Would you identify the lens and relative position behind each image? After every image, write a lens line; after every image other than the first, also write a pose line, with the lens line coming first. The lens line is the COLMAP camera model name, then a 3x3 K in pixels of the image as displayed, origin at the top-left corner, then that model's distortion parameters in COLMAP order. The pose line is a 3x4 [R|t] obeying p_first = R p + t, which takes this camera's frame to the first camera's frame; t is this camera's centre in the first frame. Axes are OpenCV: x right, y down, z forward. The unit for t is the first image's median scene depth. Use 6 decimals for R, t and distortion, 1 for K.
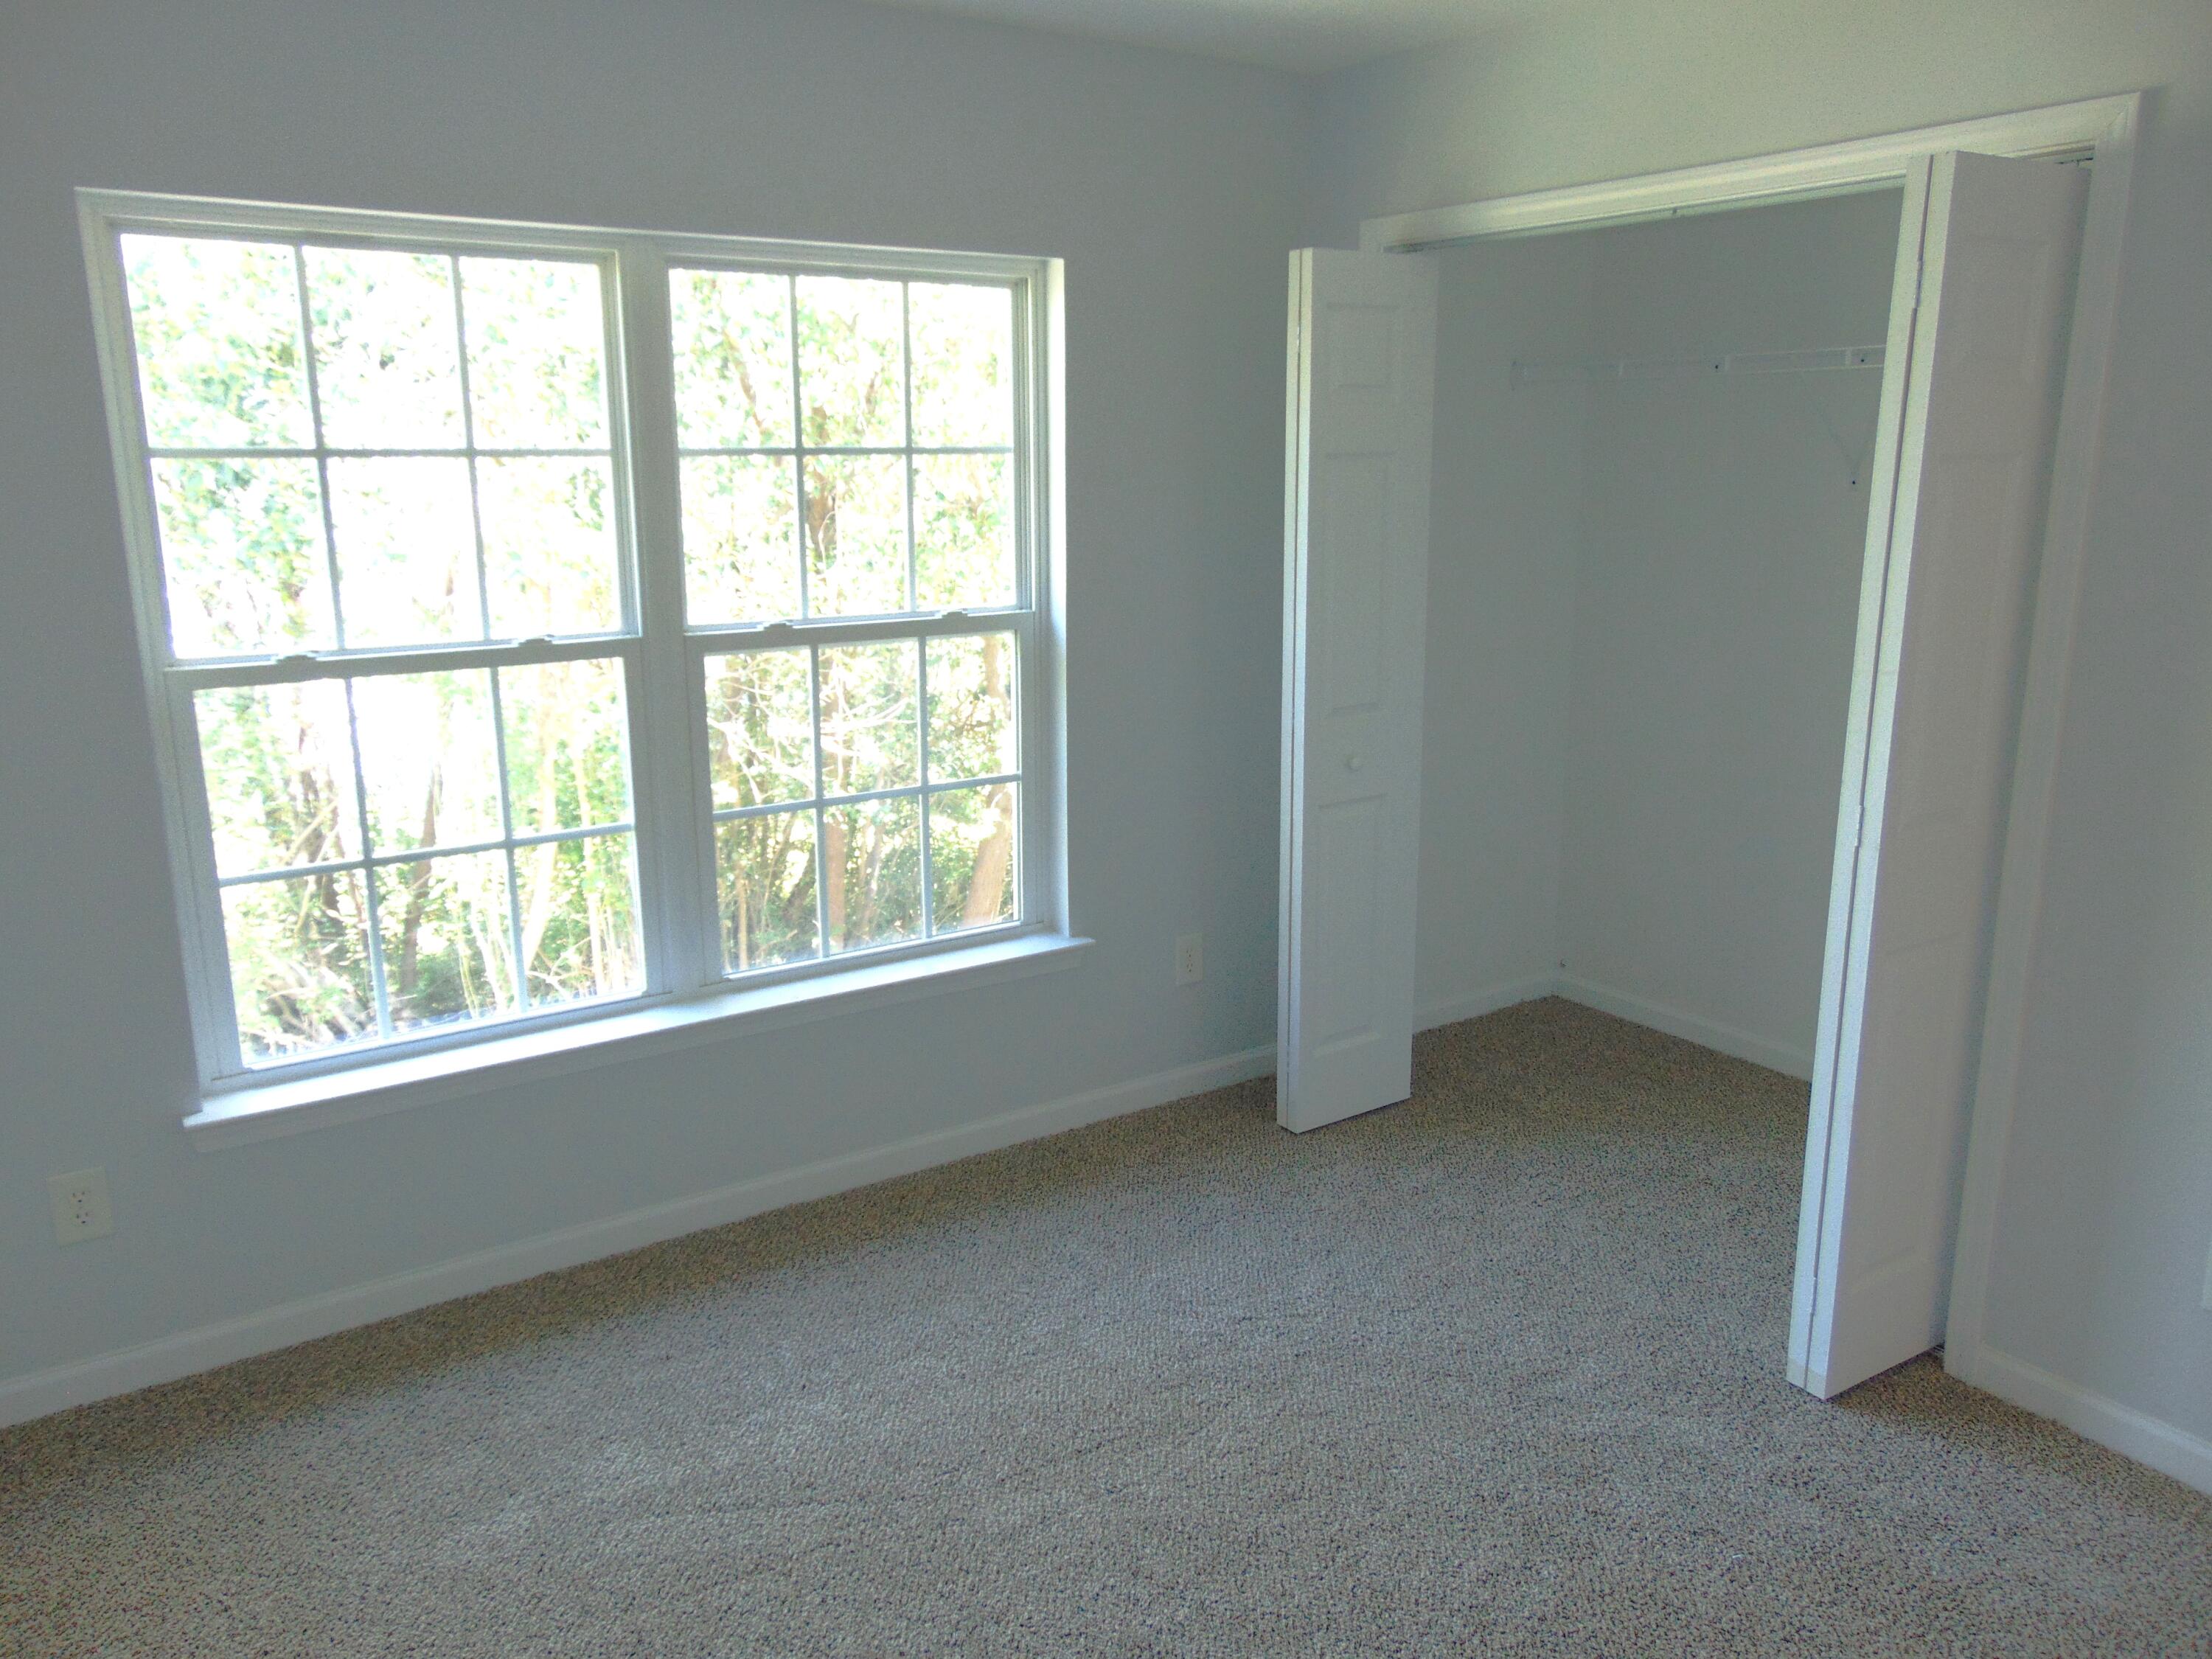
lens RADIAL K [[1652.9, 0, 1111.9], [0, 1652.9, 822.2], [0, 0, 1]] dist [-0.042732, 0.086907]
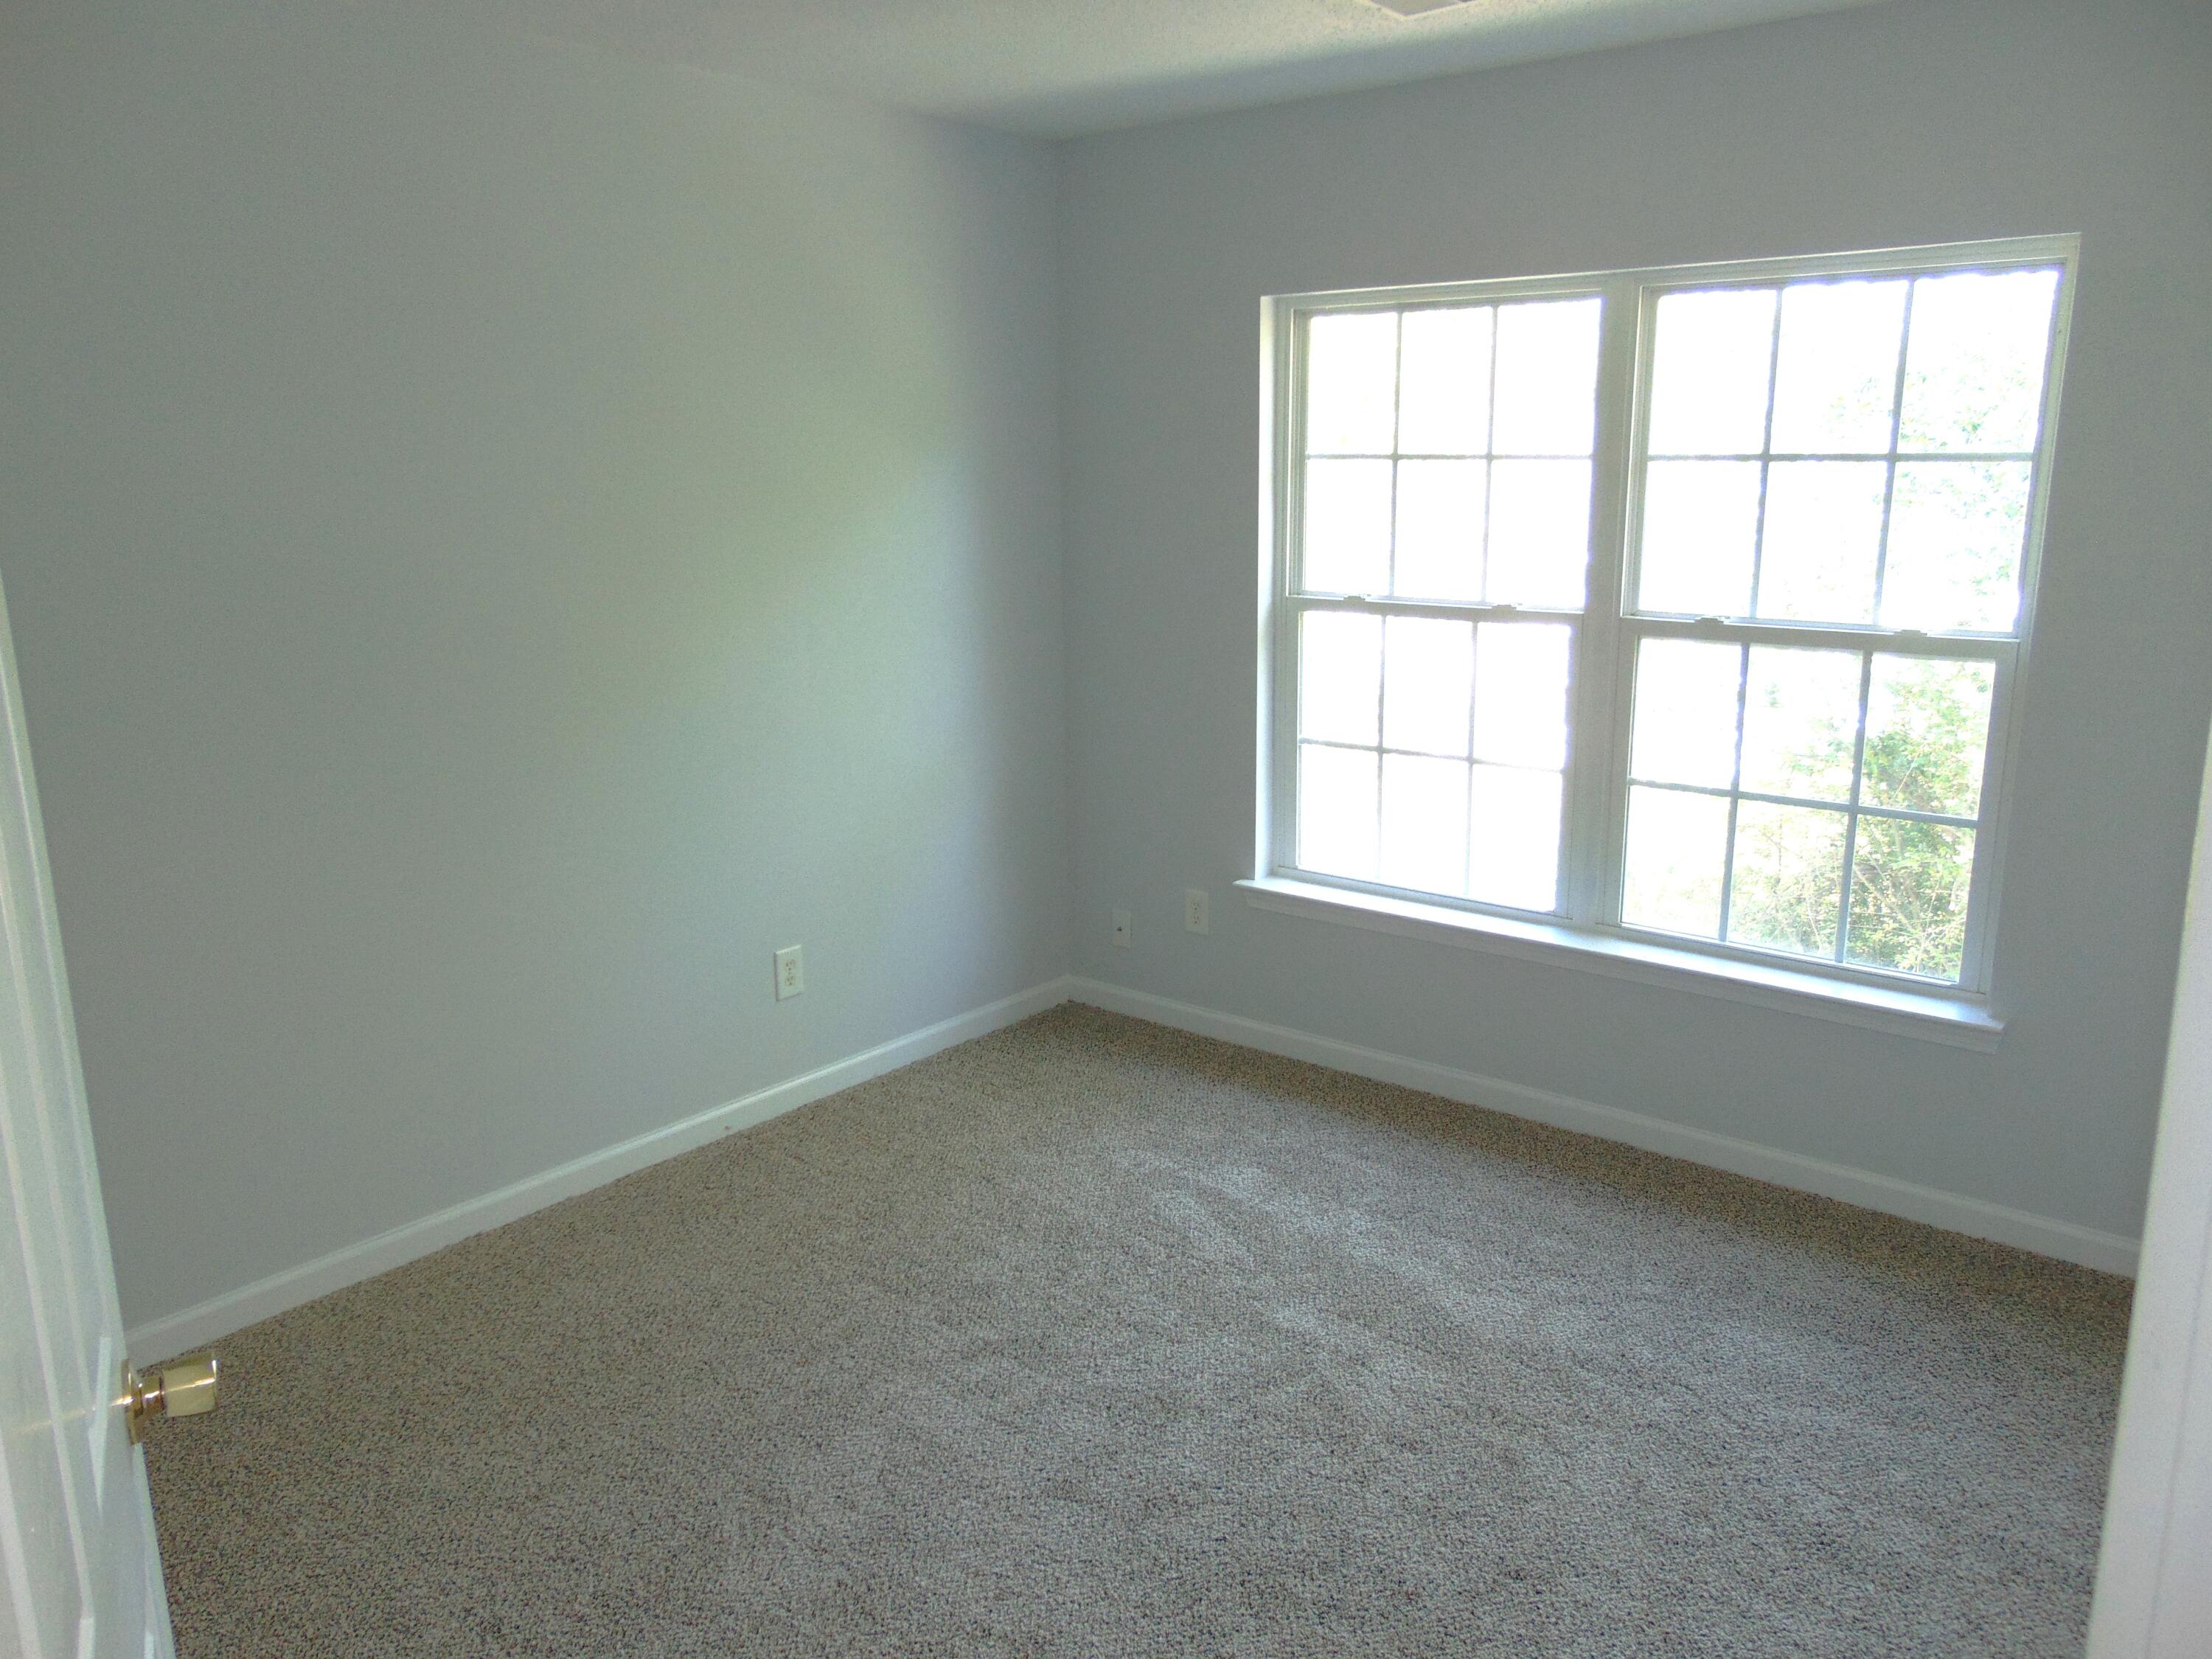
lens RADIAL K [[1652.9, 0, 1111.9], [0, 1652.9, 822.2], [0, 0, 1]] dist [-0.042732, 0.086907]
pose [[0.280371, 0.212480, -0.936079, 0.756379], [-0.212293, 0.964770, 0.155407, -0.079596], [0.936122, 0.155151, 0.315601, 0.331467]]
